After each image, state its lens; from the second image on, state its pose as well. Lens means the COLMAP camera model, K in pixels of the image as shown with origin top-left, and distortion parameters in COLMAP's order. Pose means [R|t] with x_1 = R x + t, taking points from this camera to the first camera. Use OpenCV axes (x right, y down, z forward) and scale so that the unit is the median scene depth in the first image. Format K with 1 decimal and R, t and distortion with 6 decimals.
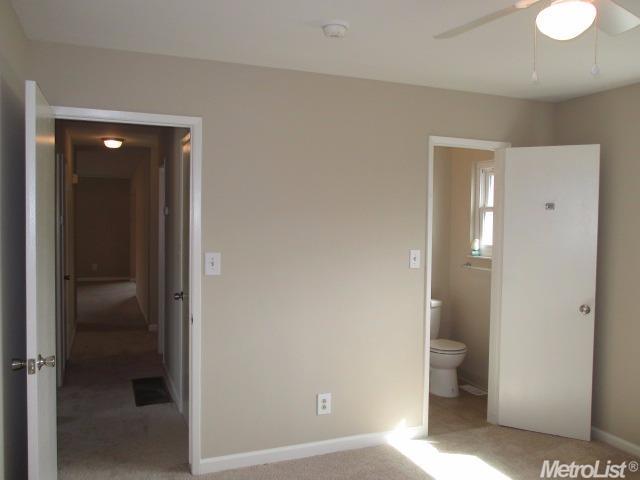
lens RADIAL K [[545.6, 0, 317.8], [0, 545.6, 239.3], [0, 0, 1]] dist [-0.015199, 0.026731]
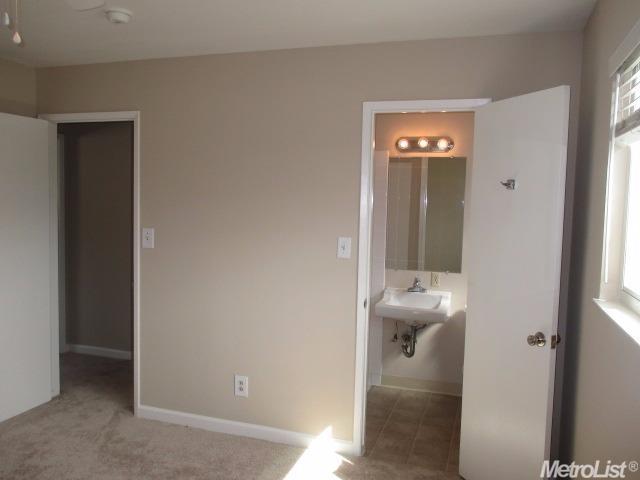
lens RADIAL K [[545.6, 0, 322.7], [0, 545.6, 240.2], [0, 0, 1]] dist [-0.015199, 0.026731]
pose [[0.749329, 0.053655, -0.660020, 0.715436], [-0.040993, 0.998559, 0.034636, -0.004331], [0.660927, 0.001102, 0.750449, 0.326867]]
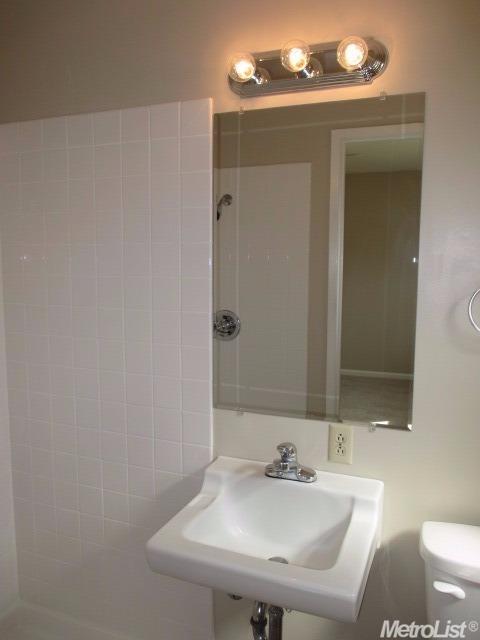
lens RADIAL K [[545.6, 0, 236.6], [0, 545.6, 317.5], [0, 0, 1]] dist [-0.015199, 0.026731]
pose [[0.703120, 0.053730, -0.709039, 0.378138], [-0.031412, 0.998515, 0.044516, -0.005622], [0.710378, -0.009027, 0.703763, 0.990579]]
